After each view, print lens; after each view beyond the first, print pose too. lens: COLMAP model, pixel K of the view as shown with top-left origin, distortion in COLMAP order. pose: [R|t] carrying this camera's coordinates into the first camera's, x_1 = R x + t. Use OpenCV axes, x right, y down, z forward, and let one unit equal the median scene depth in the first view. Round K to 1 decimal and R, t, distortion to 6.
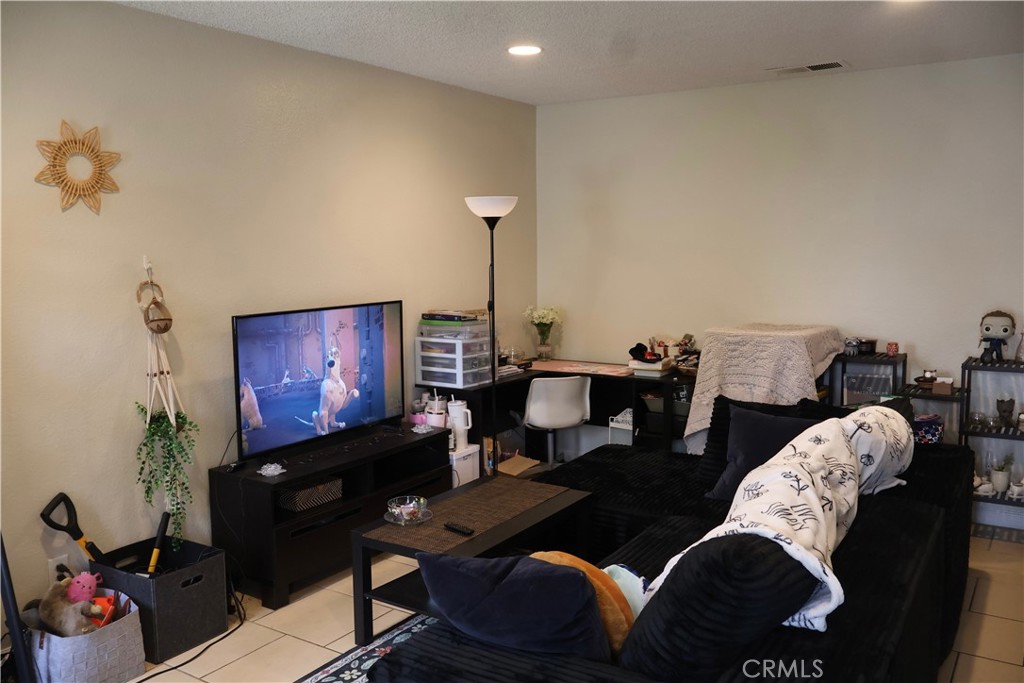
lens RADIAL K [[849.1, 0, 512.0], [0, 849.1, 341.5], [0, 0, 1]] dist [-0.000033, -0.001043]
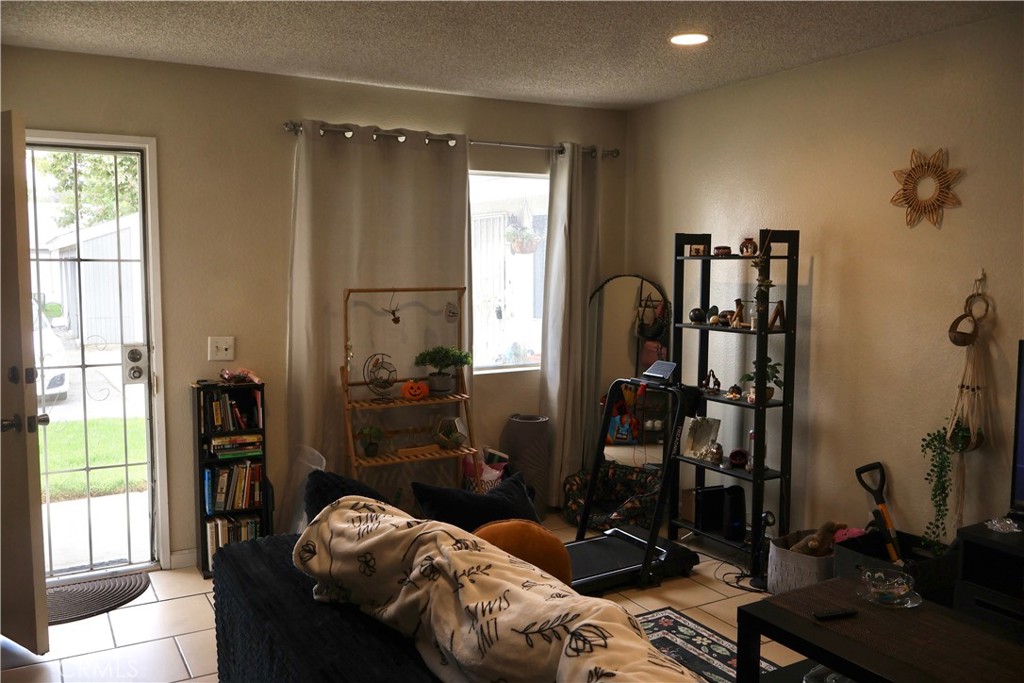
lens RADIAL K [[901.7, 0, 512.0], [0, 901.7, 341.5], [0, 0, 1]] dist [0.001517, -0.001021]
pose [[-0.457661, 0.089787, -0.884582, 0.821628], [-0.096644, 0.983970, 0.149876, -0.130700], [0.883859, 0.154082, -0.441647, 1.076015]]
